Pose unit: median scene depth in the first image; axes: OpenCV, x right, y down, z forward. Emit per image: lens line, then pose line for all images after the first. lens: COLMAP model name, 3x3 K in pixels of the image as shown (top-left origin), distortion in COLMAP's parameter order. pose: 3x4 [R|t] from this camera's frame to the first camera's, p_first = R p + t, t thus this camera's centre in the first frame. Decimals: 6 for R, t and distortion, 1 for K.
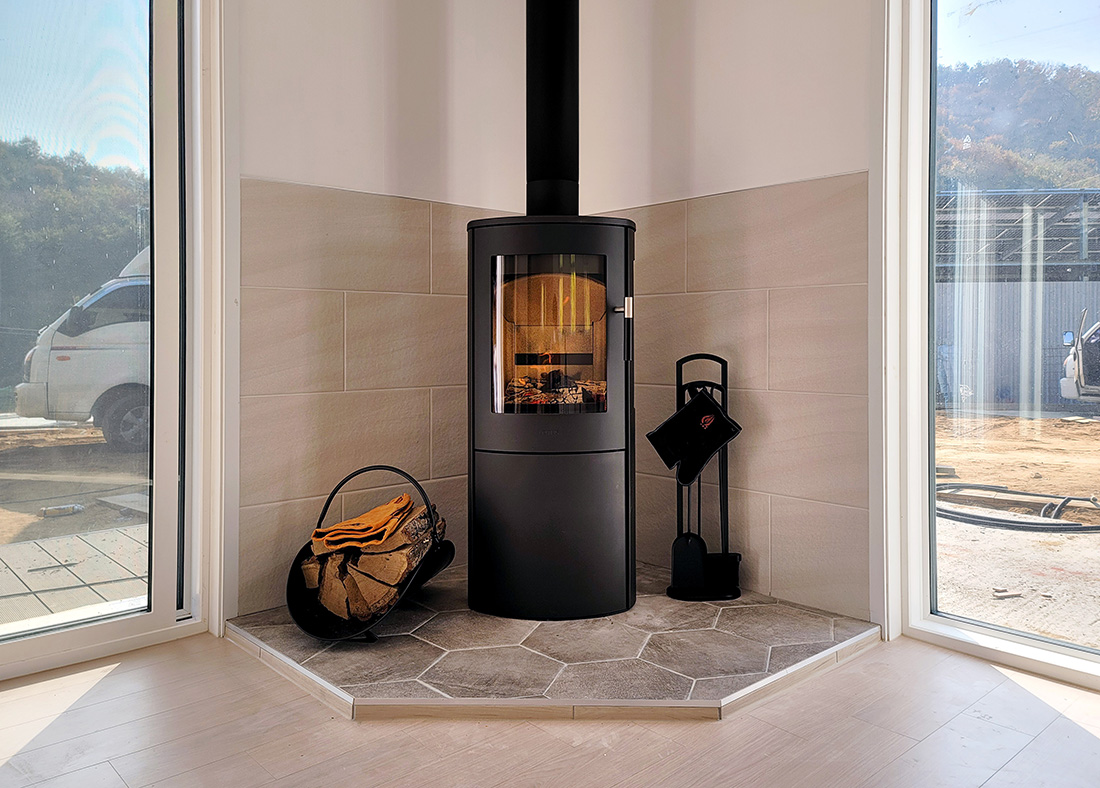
lens RADIAL K [[806.5, 0, 574.9], [0, 806.5, 351.0], [0, 0, 1]] dist [0.033612, -0.000574]
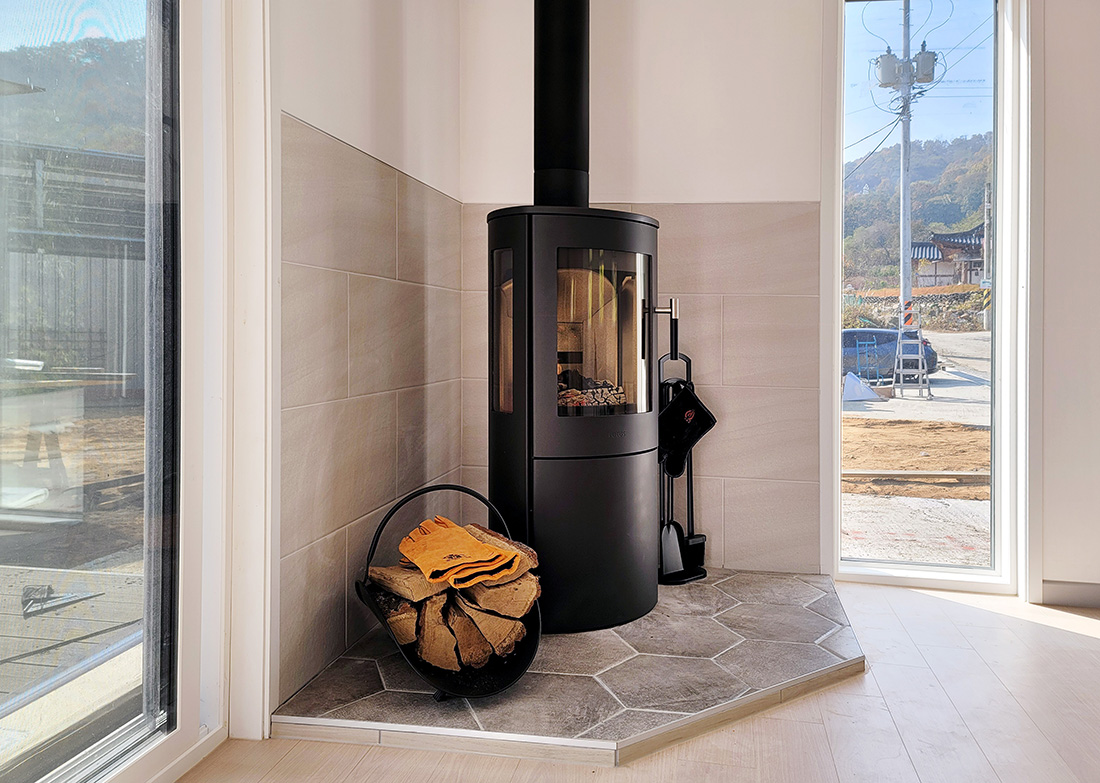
lens RADIAL K [[824.4, 0, 574.2], [0, 824.4, 339.2], [0, 0, 1]] dist [0.033074, 0.000316]
pose [[0.788530, 0.013552, 0.614847, -0.687104], [-0.014689, 0.999887, -0.003201, -0.009341], [-0.614821, -0.006507, 0.788640, 0.245247]]
